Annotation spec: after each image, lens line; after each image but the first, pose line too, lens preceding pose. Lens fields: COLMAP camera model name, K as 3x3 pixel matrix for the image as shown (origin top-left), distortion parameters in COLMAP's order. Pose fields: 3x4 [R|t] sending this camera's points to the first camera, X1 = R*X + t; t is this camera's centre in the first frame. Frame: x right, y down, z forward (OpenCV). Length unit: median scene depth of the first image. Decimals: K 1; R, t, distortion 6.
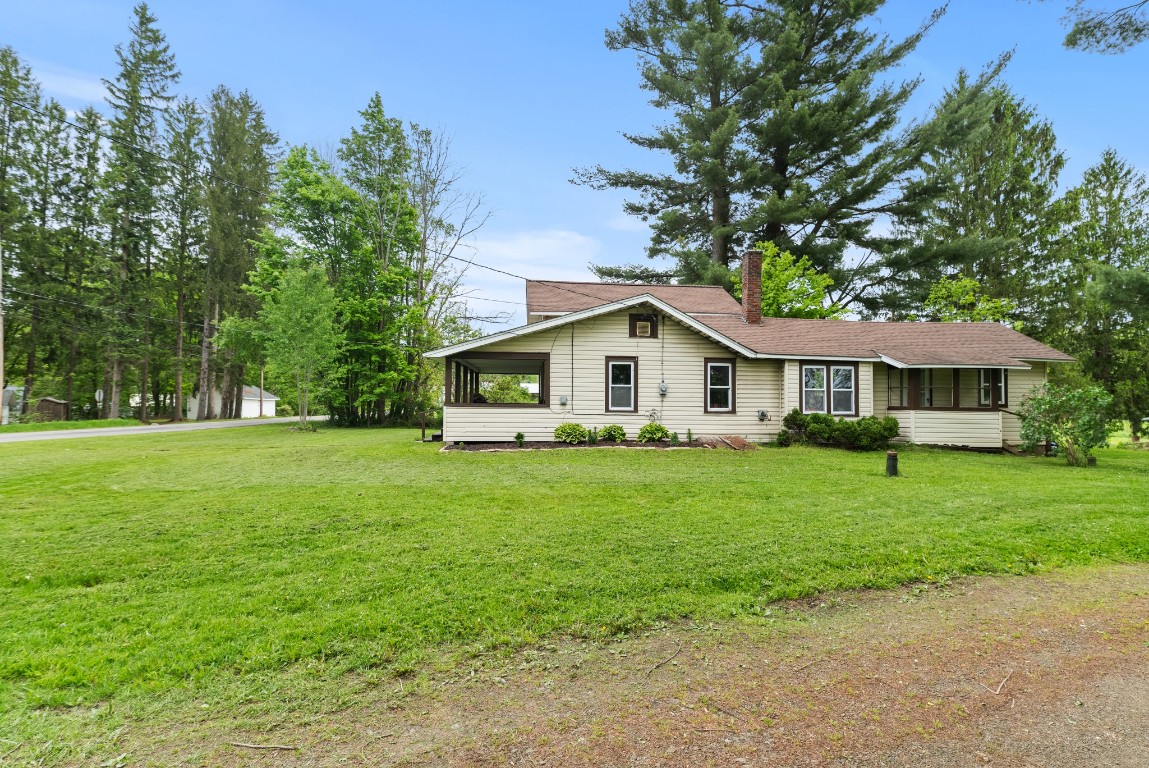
lens RADIAL K [[676.1, 0, 574.4], [0, 676.1, 385.6], [0, 0, 1]] dist [-0.002975, -0.000632]
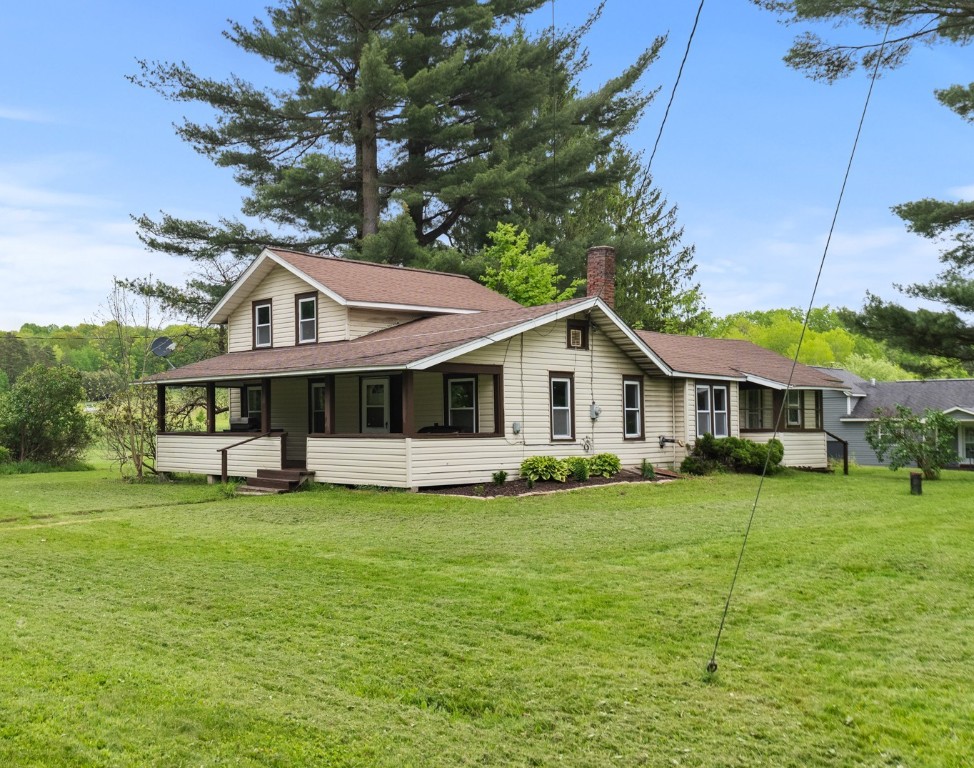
lens RADIAL K [[1015.1, 0, 486.7], [0, 1015.1, 386.1], [0, 0, 1]] dist [-0.017213, 0.000000]
pose [[0.803708, 0.010612, 0.594929, -0.711884], [-0.006033, 0.999935, -0.009686, -0.013651], [-0.594993, 0.004196, 0.803720, 0.079323]]
